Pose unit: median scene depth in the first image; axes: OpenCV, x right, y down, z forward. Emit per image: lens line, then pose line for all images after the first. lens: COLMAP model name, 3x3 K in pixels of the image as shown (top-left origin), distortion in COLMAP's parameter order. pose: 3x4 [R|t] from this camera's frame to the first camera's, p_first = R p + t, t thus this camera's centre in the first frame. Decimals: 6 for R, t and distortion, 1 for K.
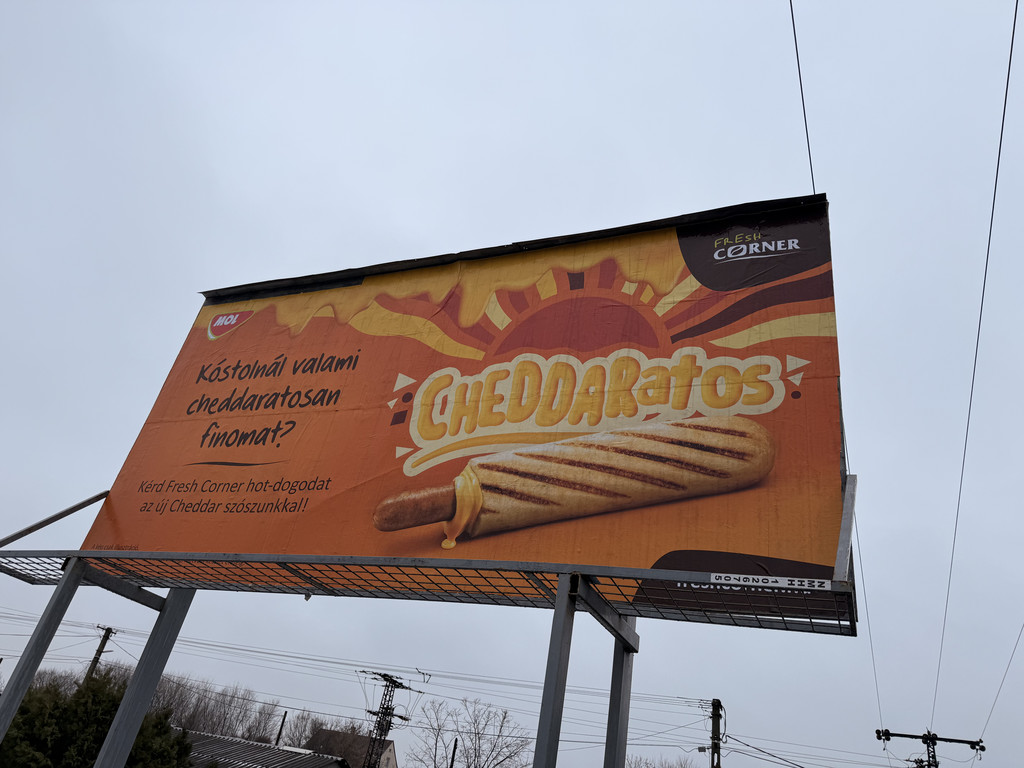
lens RADIAL K [[727.4, 0, 515.2], [0, 727.4, 387.2], [0, 0, 1]] dist [0.059184, -0.069159]
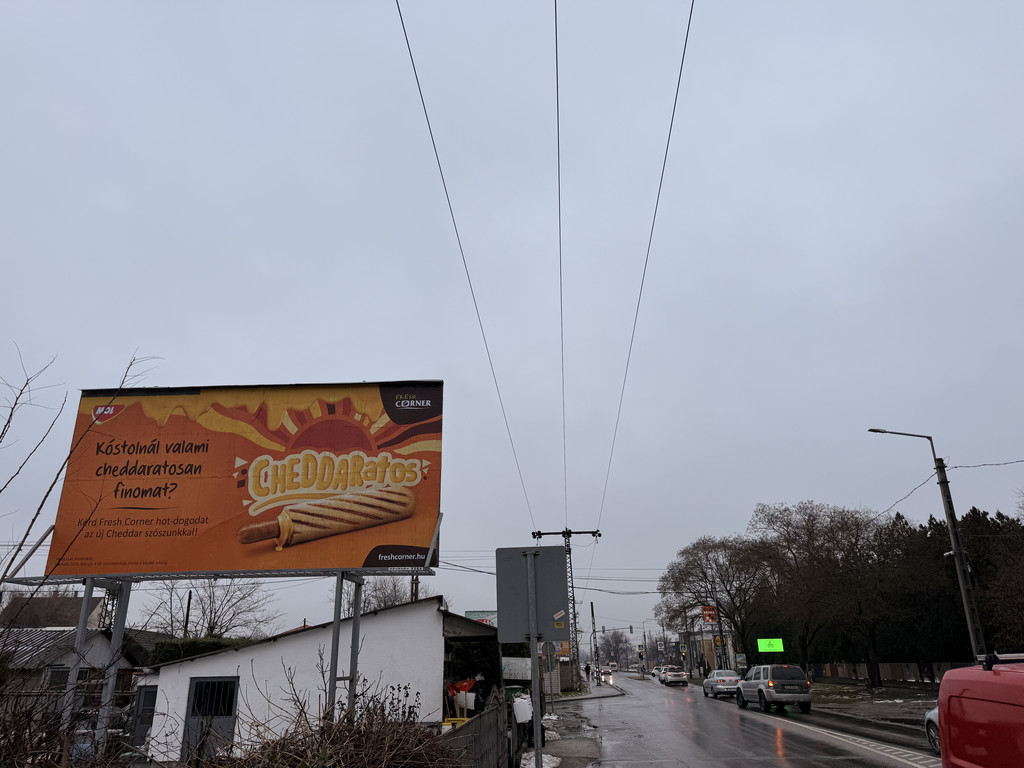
lens RADIAL K [[727.4, 0, 517.3], [0, 727.4, 378.5], [0, 0, 1]] dist [0.059184, -0.069159]
pose [[0.923719, -0.051563, 0.379585, -0.035738], [-0.031450, 0.977346, 0.209297, -0.116768], [-0.381778, -0.205270, 0.901171, -0.179347]]
